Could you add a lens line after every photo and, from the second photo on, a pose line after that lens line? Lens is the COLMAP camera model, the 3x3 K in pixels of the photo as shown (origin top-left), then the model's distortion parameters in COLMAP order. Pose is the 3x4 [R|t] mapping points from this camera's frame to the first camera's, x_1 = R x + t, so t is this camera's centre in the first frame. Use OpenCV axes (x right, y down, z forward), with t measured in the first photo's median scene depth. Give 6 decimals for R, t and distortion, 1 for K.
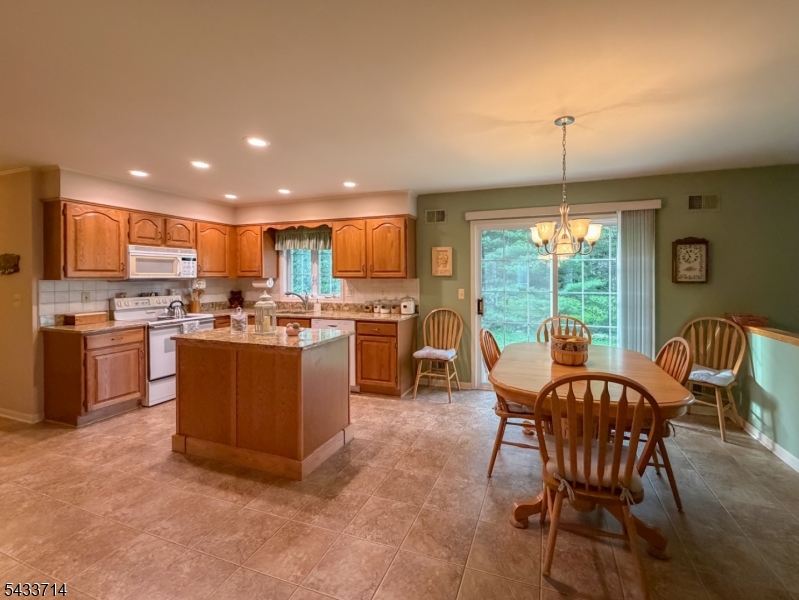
lens RADIAL K [[333.3, 0, 419.9], [0, 333.3, 277.0], [0, 0, 1]] dist [-0.003619, -0.000289]
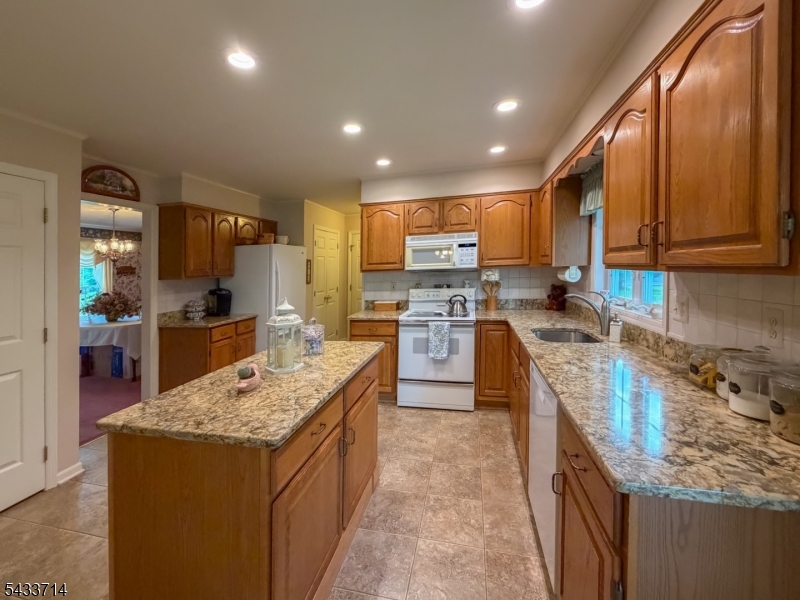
lens RADIAL K [[333.7, 0, 377.4], [0, 333.7, 274.7], [0, 0, 1]] dist [-0.003619, -0.000289]
pose [[0.113579, 0.017701, -0.993371, 0.116747], [0.029902, 0.999327, 0.021226, -0.006037], [0.993079, -0.032115, 0.112973, 0.823391]]
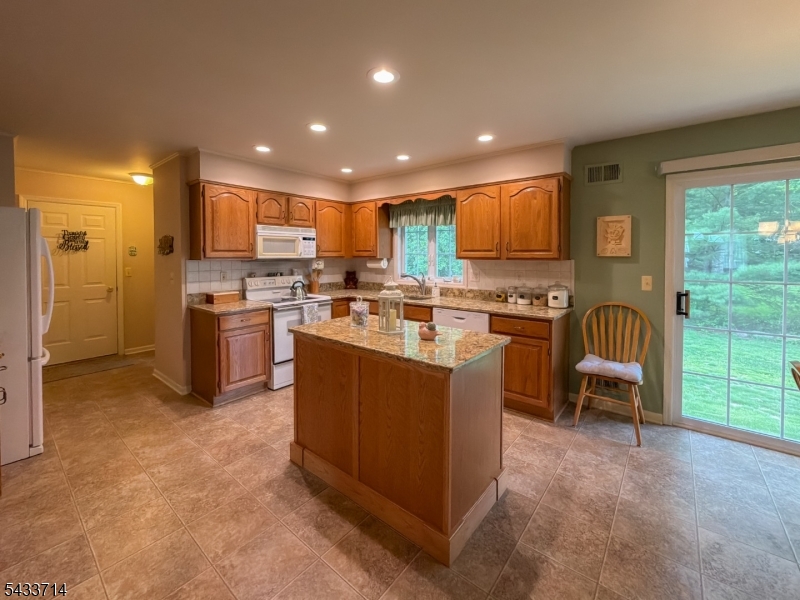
lens RADIAL K [[333.7, 0, 404.4], [0, 333.7, 261.8], [0, 0, 1]] dist [-0.003619, -0.000289]
pose [[0.944272, 0.008055, -0.329068, -0.131513], [-0.002192, 0.999832, 0.018184, -0.005092], [0.329159, -0.016449, 0.944131, 0.205479]]
